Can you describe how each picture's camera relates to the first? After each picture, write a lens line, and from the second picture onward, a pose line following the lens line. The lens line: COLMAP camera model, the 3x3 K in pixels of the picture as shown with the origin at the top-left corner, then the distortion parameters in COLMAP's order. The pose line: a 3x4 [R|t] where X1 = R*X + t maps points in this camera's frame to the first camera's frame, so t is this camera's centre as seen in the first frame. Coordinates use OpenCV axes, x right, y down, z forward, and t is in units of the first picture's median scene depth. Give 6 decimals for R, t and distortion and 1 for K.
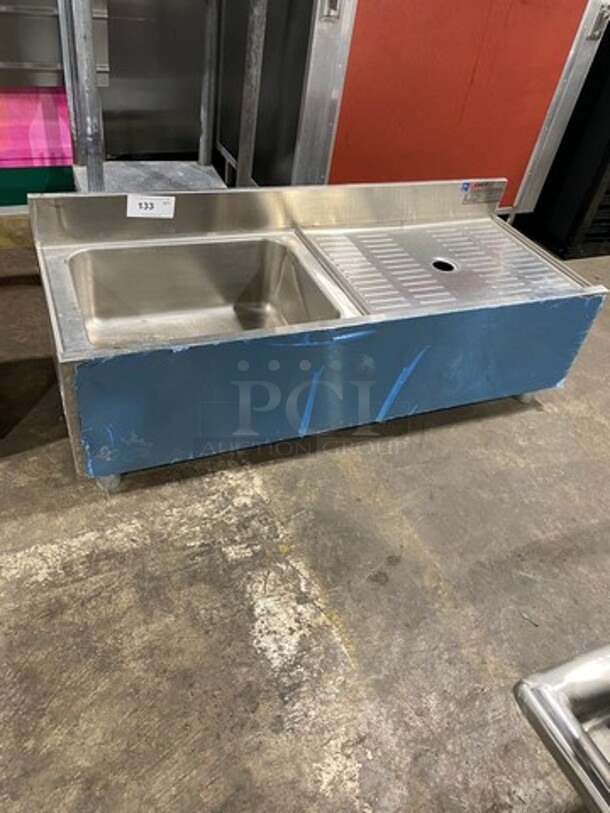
lens RADIAL K [[625.8, 0, 303.6], [0, 625.8, 397.9], [0, 0, 1]] dist [0.013070, -0.000919]
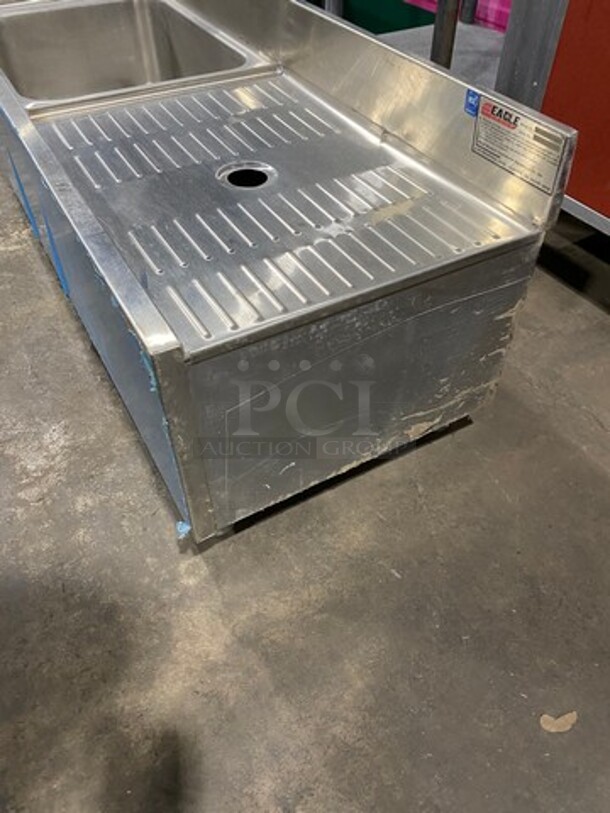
lens RADIAL K [[625.8, 0, 308.2], [0, 625.8, 405.3], [0, 0, 1]] dist [0.013070, -0.000919]
pose [[0.116180, 0.612817, -0.781638, 0.892334], [-0.635239, 0.650813, 0.415829, -0.399310], [0.763527, 0.448216, 0.464897, 1.046788]]
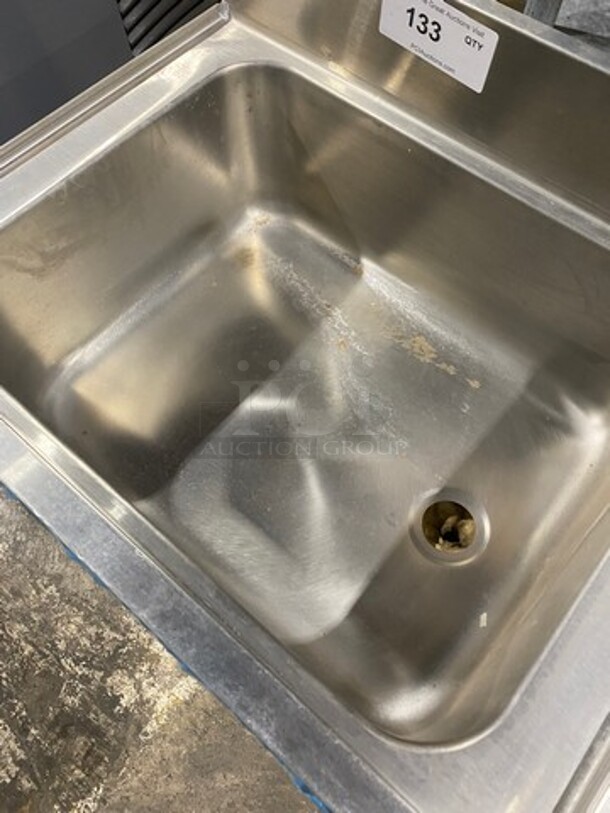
lens RADIAL K [[625.8, 0, 306.9], [0, 625.8, 412.1], [0, 0, 1]] dist [0.013070, -0.000919]
pose [[0.444513, 0.733814, -0.513736, 0.063731], [-0.522354, 0.678252, 0.516837, -0.323846], [0.727705, 0.038611, 0.684803, 0.758695]]
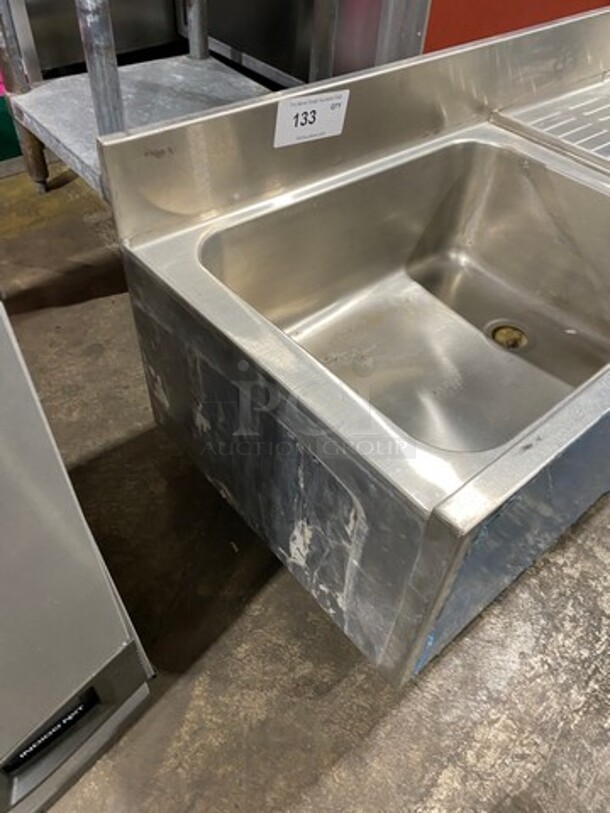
lens RADIAL K [[625.8, 0, 305.3], [0, 625.8, 412.5], [0, 0, 1]] dist [0.013070, -0.000919]
pose [[0.950360, -0.273280, 0.148778, -0.411994], [0.248157, 0.954142, 0.167423, -0.174309], [-0.187708, -0.122191, 0.974595, 0.505775]]
